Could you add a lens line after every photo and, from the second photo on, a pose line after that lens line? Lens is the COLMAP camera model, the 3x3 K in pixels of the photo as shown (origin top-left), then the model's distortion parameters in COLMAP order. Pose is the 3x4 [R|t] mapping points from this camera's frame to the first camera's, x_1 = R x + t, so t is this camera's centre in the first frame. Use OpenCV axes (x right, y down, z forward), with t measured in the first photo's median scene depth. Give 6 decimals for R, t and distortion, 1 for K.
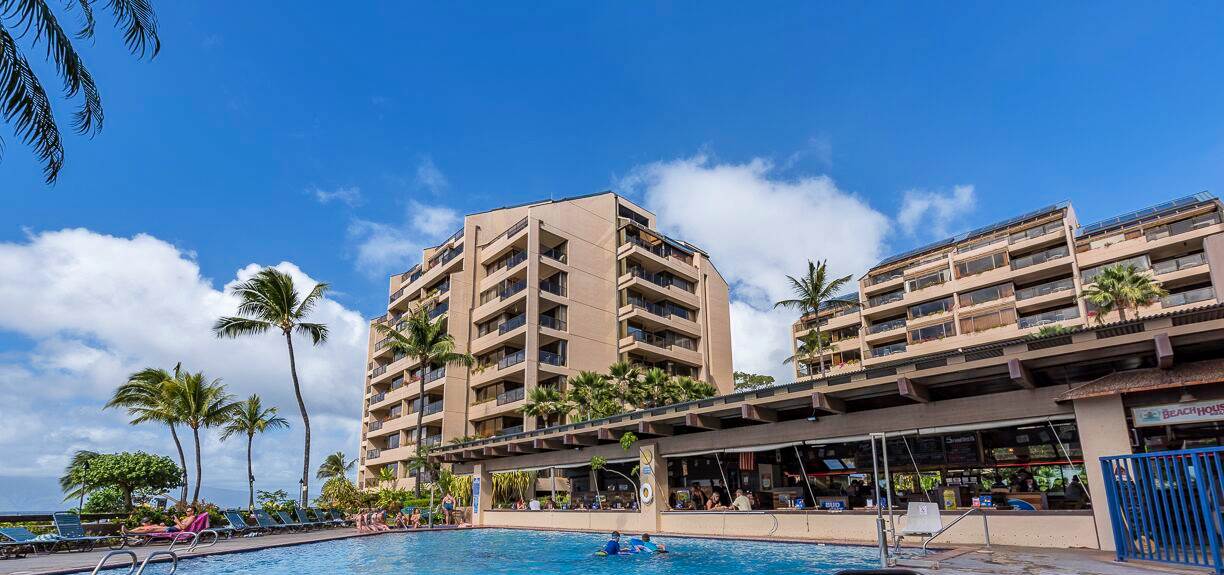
lens RADIAL K [[518.3, 0, 616.1], [0, 518.3, 408.0], [0, 0, 1]] dist [0.001991, 0.000128]
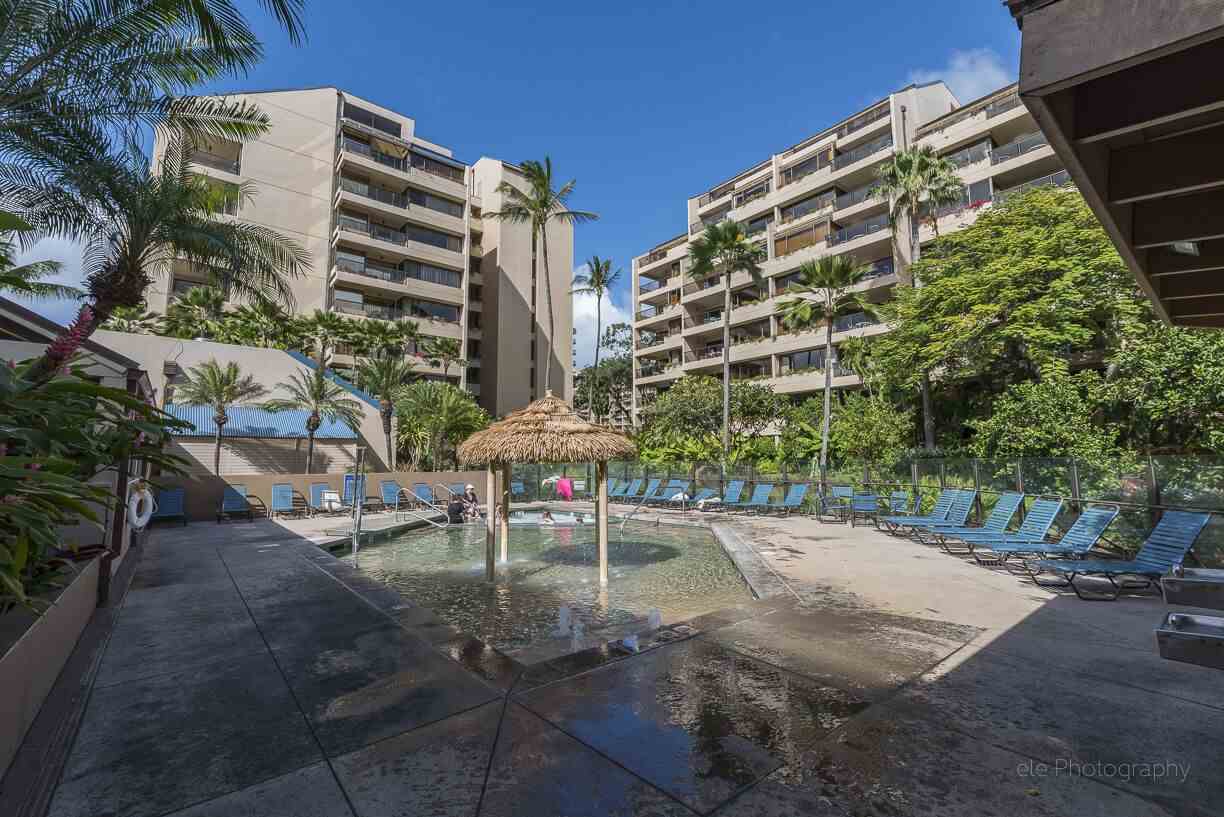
lens RADIAL K [[520.5, 0, 612.0], [0, 520.5, 408.5], [0, 0, 1]] dist [-0.002304, 0.012912]
pose [[0.997652, -0.000537, -0.068489, 0.488705], [0.005350, 0.997525, 0.070103, 0.028768], [0.068281, -0.070305, 0.995186, 0.187965]]
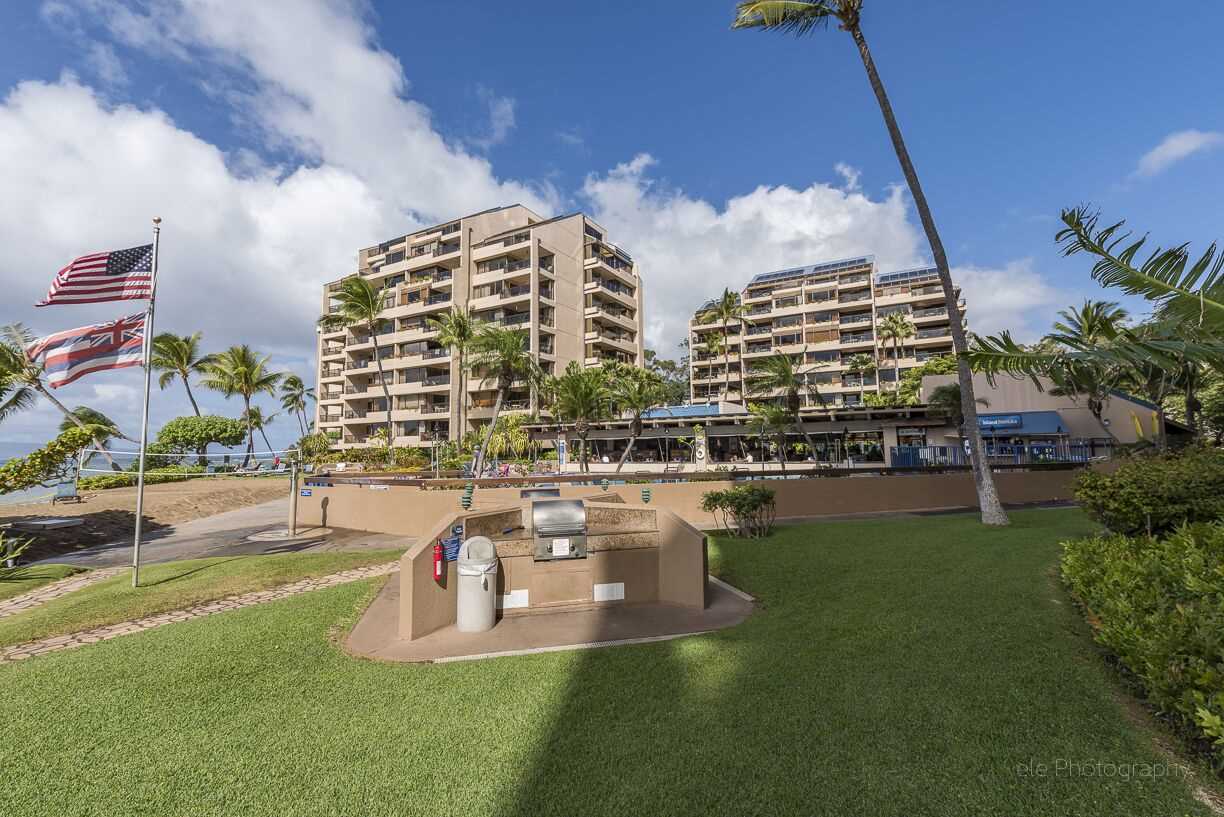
lens RADIAL K [[520.5, 0, 612.0], [0, 520.5, 408.5], [0, 0, 1]] dist [-0.002304, 0.012912]
pose [[0.957208, 0.024060, 0.288399, -0.294095], [-0.050593, 0.995104, 0.084903, -0.056446], [-0.284945, -0.095861, 0.953739, -0.279728]]
